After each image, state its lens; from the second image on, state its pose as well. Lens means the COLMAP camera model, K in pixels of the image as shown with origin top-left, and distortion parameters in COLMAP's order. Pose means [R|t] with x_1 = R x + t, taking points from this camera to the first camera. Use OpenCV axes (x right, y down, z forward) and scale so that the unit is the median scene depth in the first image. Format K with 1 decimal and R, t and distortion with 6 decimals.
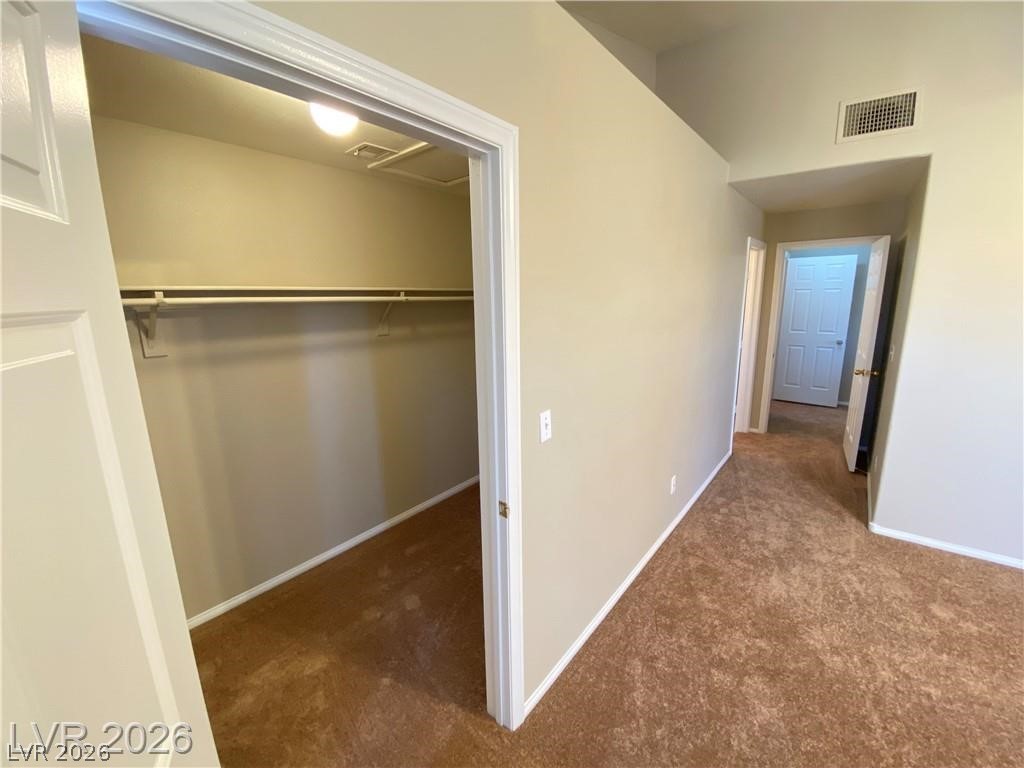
lens RADIAL K [[420.2, 0, 512.0], [0, 420.2, 384.0], [0, 0, 1]] dist [0.017695, -0.000134]
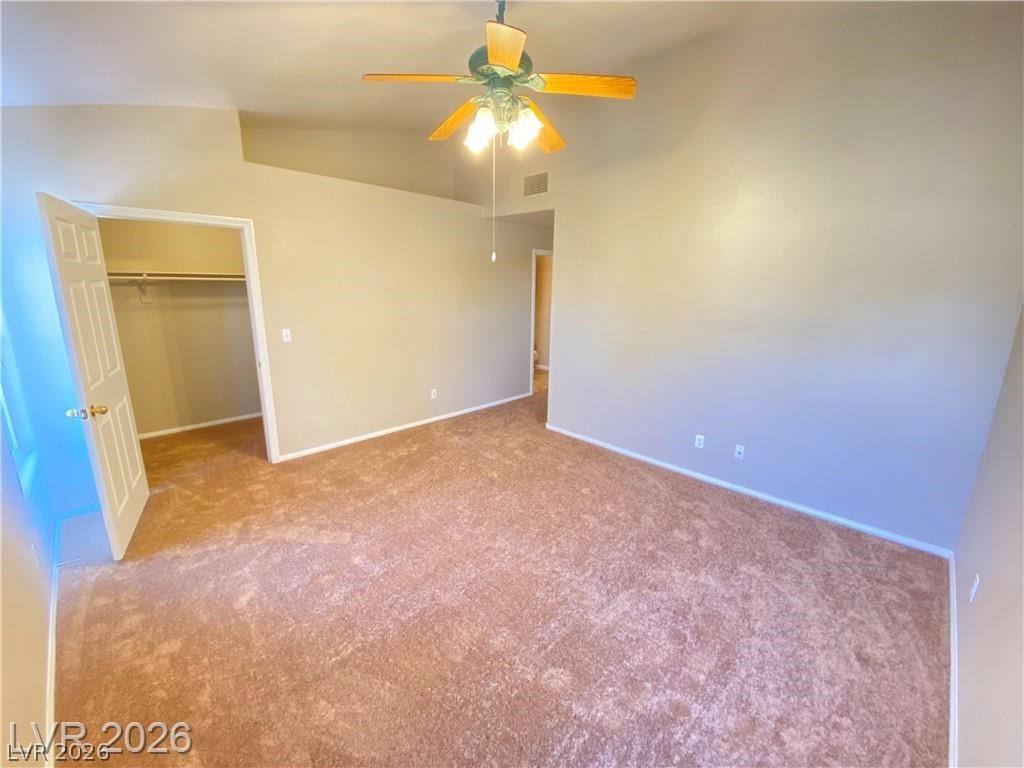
lens RADIAL K [[415.7, 0, 509.6], [0, 415.7, 382.2], [0, 0, 1]] dist [0.018638, -0.019364]
pose [[0.993824, 0.053561, -0.097191, 1.075930], [-0.050782, 0.998233, 0.030849, 0.155316], [0.098671, -0.025723, 0.994788, -0.830293]]
